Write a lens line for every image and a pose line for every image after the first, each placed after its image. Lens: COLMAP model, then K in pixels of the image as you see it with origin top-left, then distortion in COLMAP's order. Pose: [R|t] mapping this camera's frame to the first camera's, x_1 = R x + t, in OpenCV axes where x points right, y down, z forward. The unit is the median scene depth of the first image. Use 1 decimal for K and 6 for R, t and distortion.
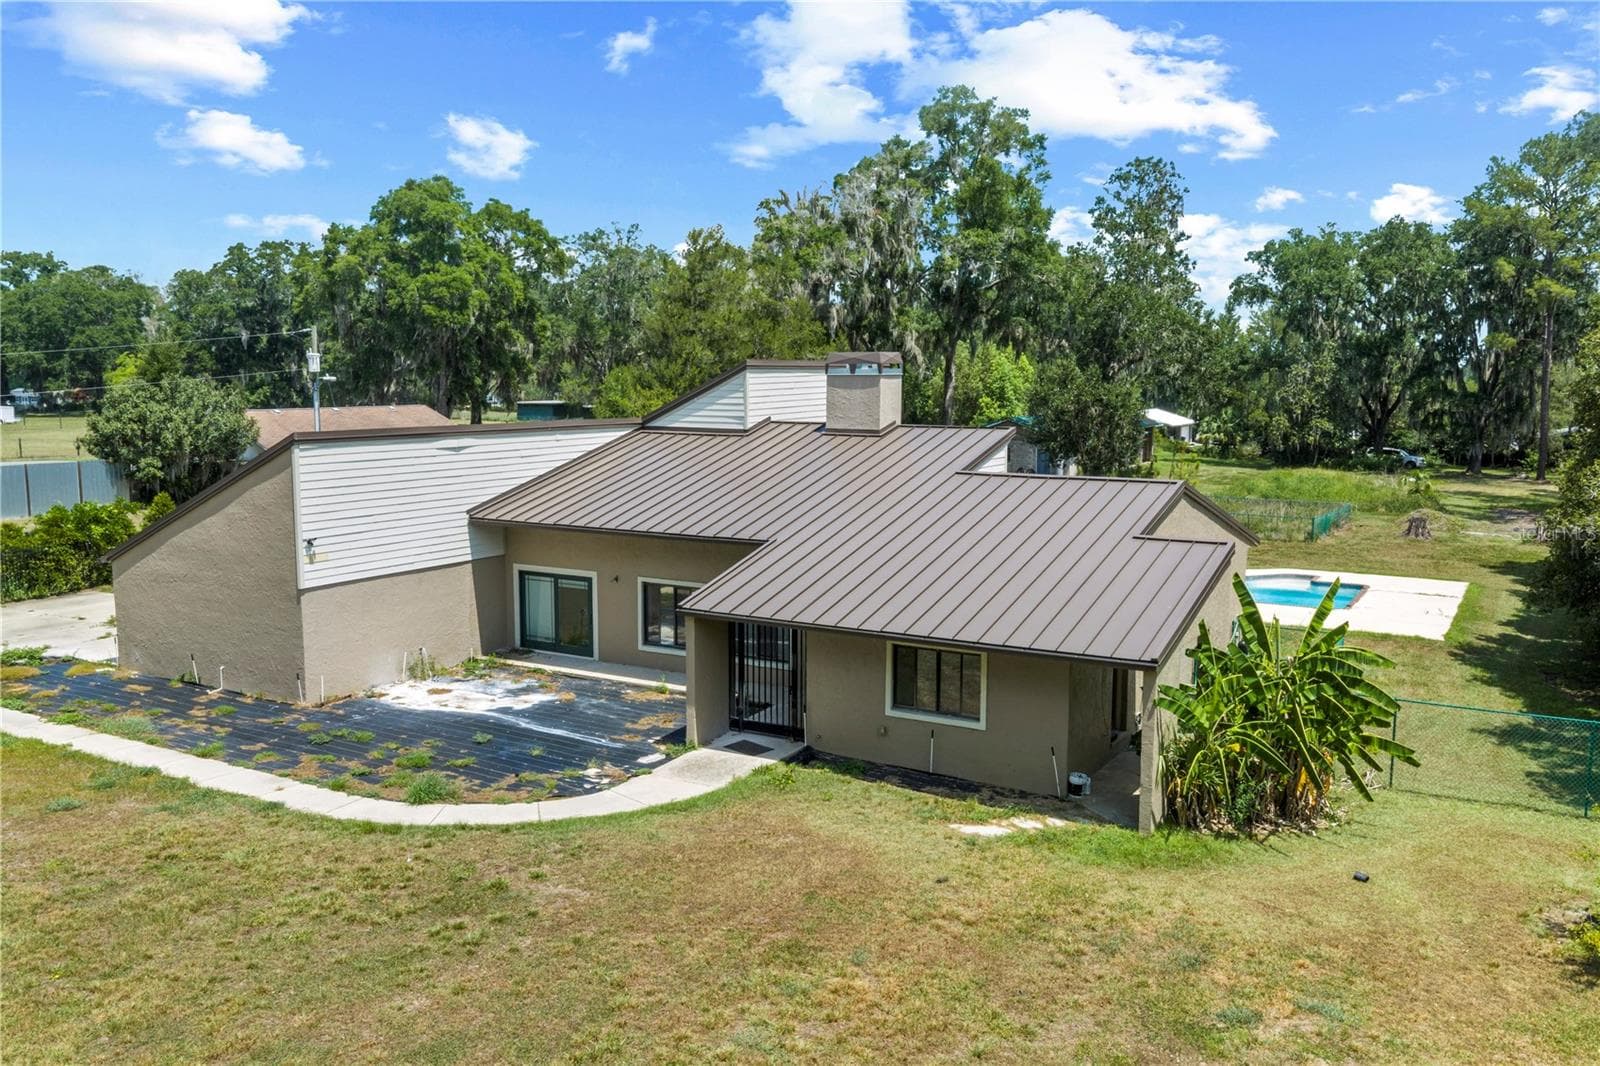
lens RADIAL K [[1318.5, 0, 803.9], [0, 1318.5, 564.1], [0, 0, 1]] dist [0.010231, -0.021162]
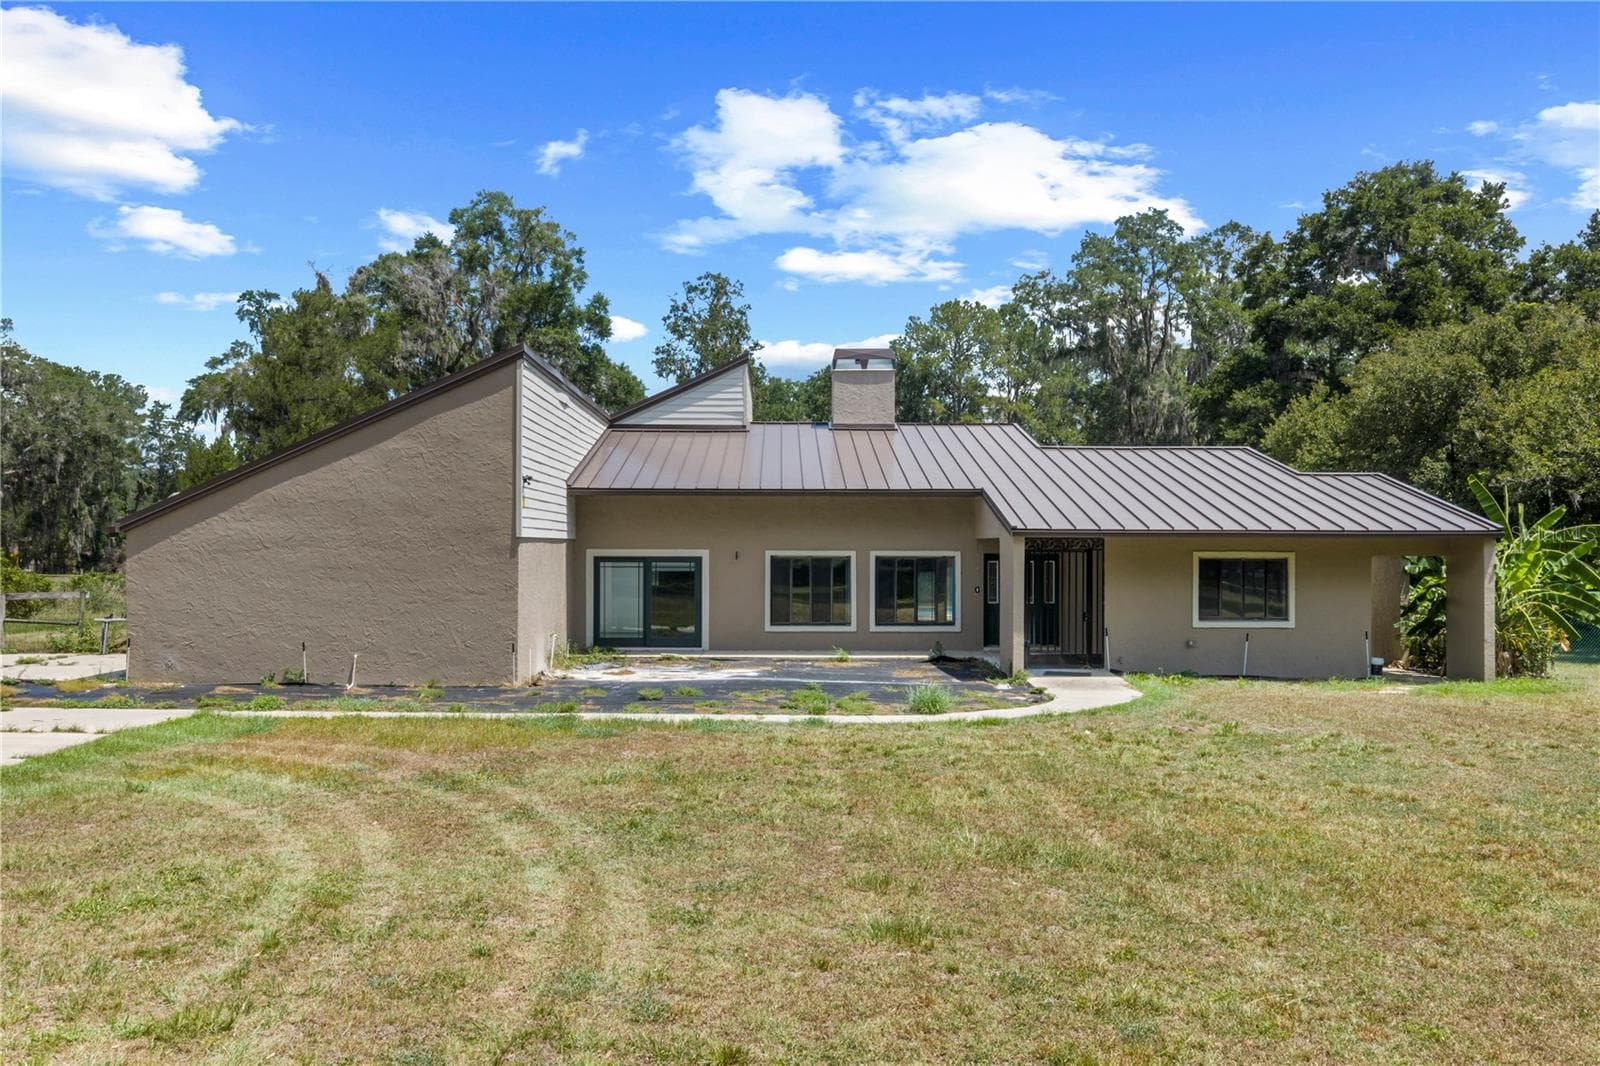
lens RADIAL K [[1318.5, 0, 803.9], [0, 1318.5, 564.1], [0, 0, 1]] dist [0.010231, -0.021162]
pose [[0.853516, -0.007275, 0.521016, -0.239331], [0.075447, 0.991091, -0.109758, 0.050109], [-0.515576, 0.132989, 0.846460, 0.084337]]
